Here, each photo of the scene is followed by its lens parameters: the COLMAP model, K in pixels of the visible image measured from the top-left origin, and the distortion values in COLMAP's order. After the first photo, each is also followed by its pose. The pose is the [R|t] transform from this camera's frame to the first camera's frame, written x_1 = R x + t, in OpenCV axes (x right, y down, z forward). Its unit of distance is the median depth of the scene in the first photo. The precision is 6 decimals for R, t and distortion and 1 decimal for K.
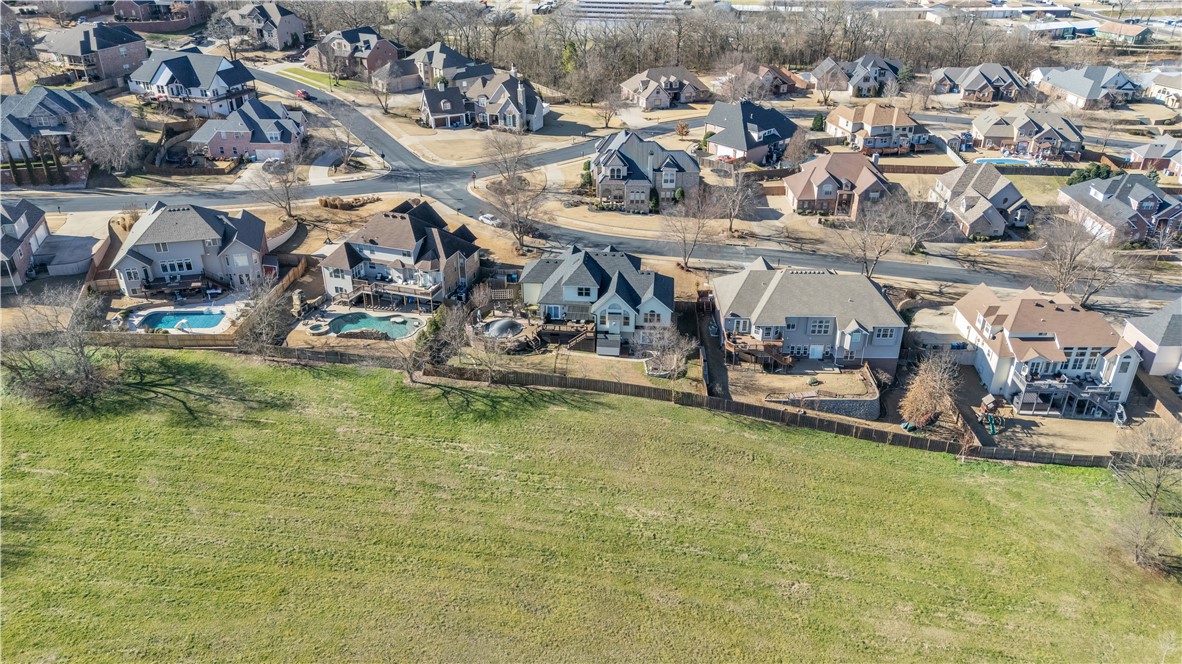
lens RADIAL K [[870.2, 0, 591.0], [0, 870.2, 332.0], [0, 0, 1]] dist [0.091063, -0.086554]
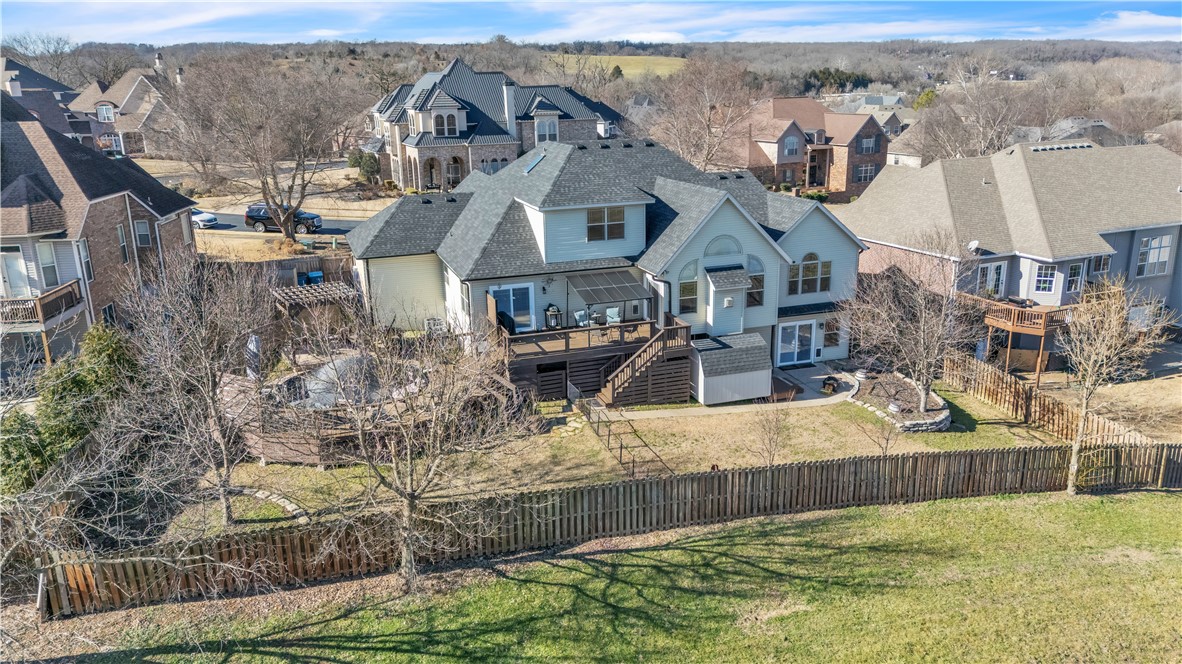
lens RADIAL K [[877.4, 0, 591.0], [0, 877.4, 332.0], [0, 0, 1]] dist [0.068817, -0.087782]
pose [[0.910096, -0.129955, 0.393493, -0.134483], [0.211891, 0.961972, -0.172374, 0.042132], [-0.356128, 0.240254, 0.903023, 0.680938]]
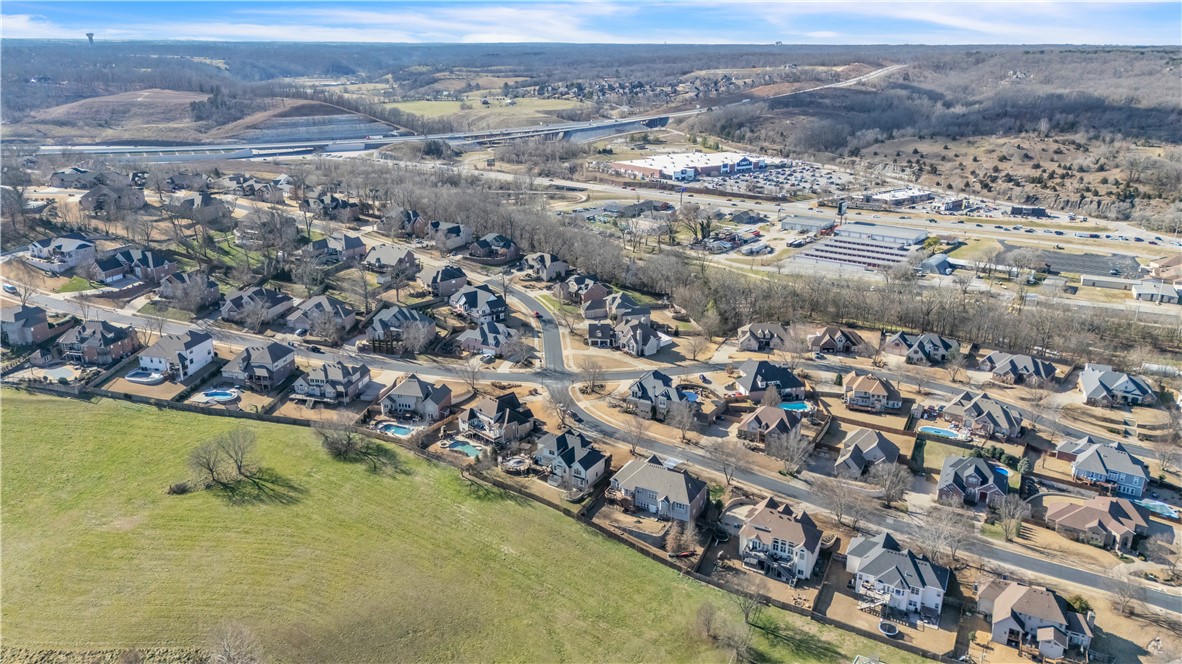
lens RADIAL K [[870.2, 0, 591.0], [0, 870.2, 332.0], [0, 0, 1]] dist [0.091063, -0.086554]
pose [[0.890213, 0.144042, -0.432172, 0.868091], [-0.215226, 0.969122, -0.120330, -0.088762], [0.401495, 0.200134, 0.893727, -0.810199]]
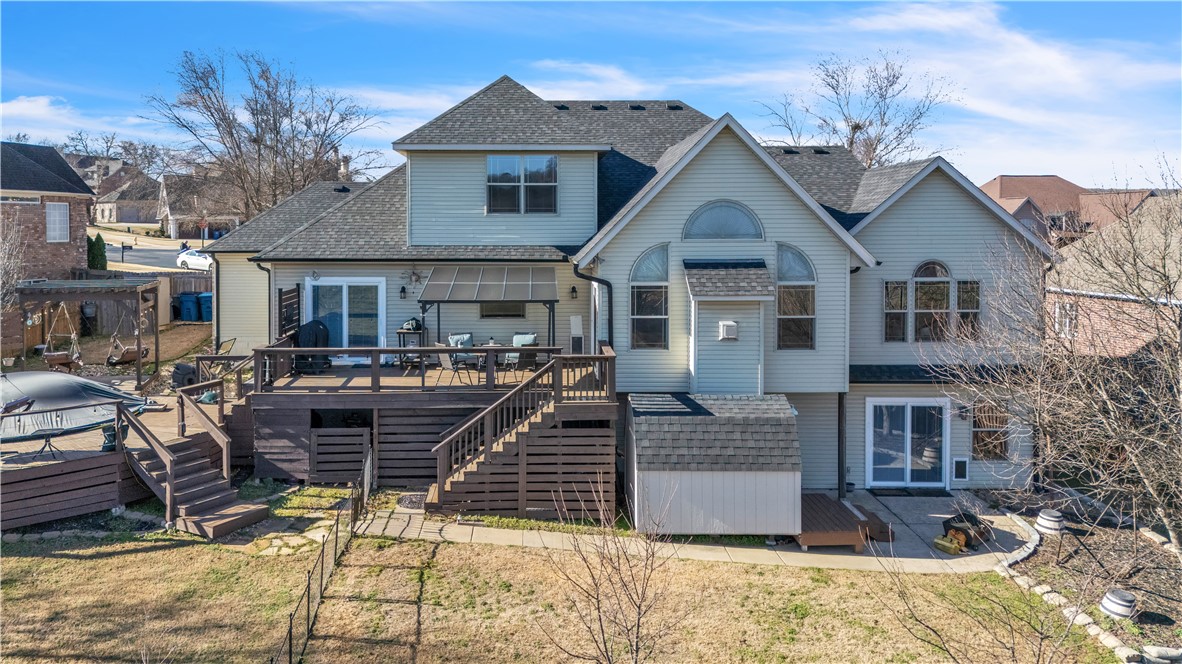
lens RADIAL K [[893.6, 0, 546.7], [0, 893.6, 255.9], [0, 0, 1]] dist [0.079343, -0.057270]
pose [[0.993820, -0.004455, 0.110913, -0.021858], [0.053246, 0.895868, -0.441119, 0.045077], [-0.097399, 0.444299, 0.890568, 0.792107]]
